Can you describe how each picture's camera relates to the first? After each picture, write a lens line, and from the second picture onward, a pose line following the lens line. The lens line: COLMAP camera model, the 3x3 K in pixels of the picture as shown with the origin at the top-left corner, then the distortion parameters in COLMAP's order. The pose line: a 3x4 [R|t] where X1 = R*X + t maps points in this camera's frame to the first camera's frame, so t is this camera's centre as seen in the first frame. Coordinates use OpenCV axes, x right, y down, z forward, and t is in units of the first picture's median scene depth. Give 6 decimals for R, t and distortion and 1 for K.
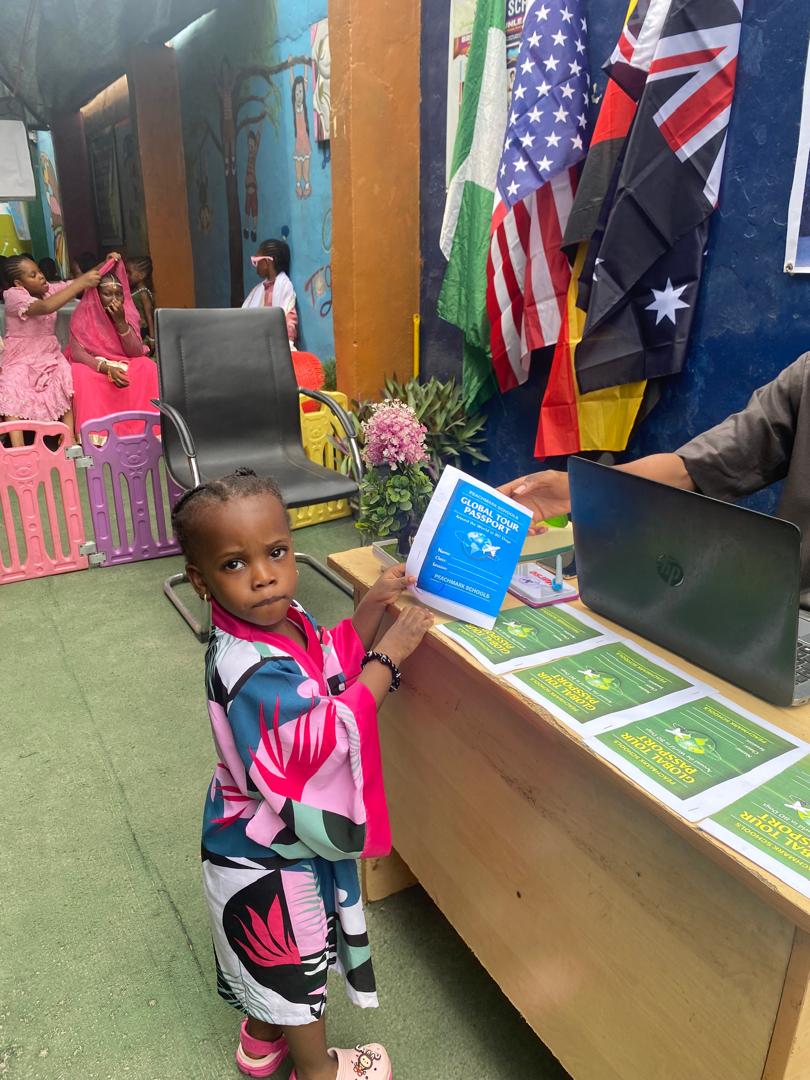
lens RADIAL K [[802.7, 0, 405.0], [0, 802.7, 540.0], [0, 0, 1]] dist [-0.004193, -0.011121]
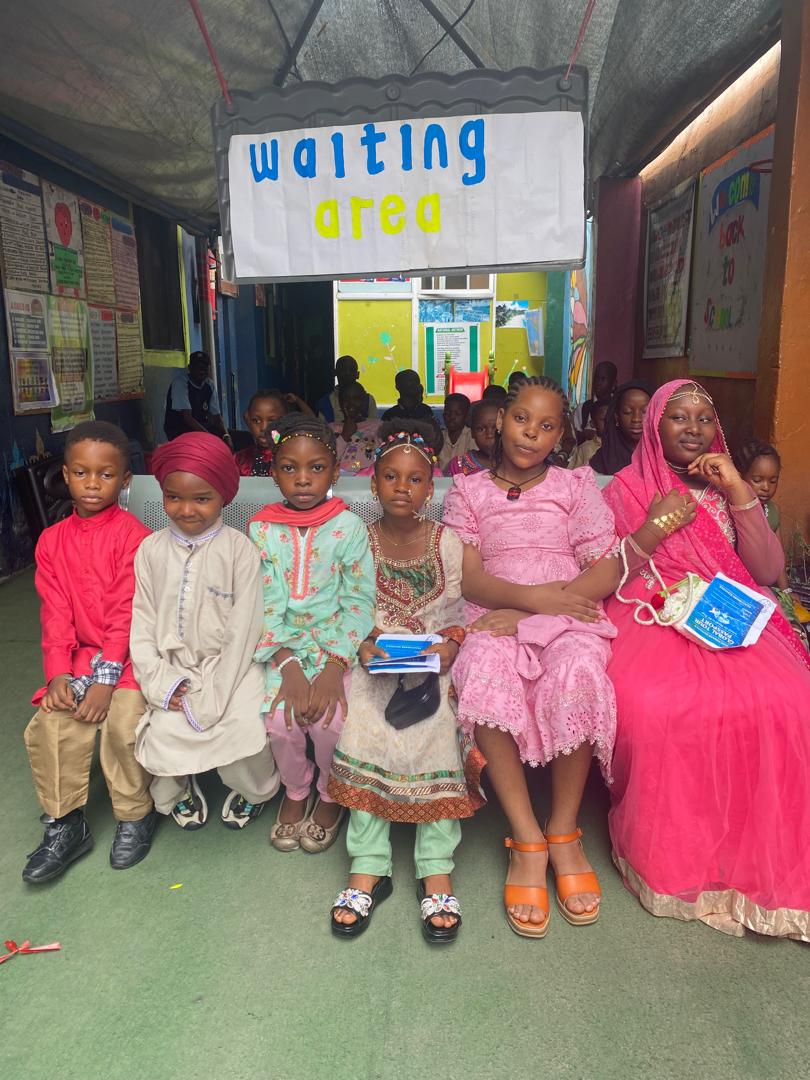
lens RADIAL K [[802.7, 0, 405.0], [0, 802.7, 540.0], [0, 0, 1]] dist [-0.004193, -0.011121]
pose [[0.840425, 0.097510, -0.533083, -0.173140], [-0.169975, 0.981471, -0.088443, -0.122310], [0.514581, 0.164941, 0.841428, 0.352453]]
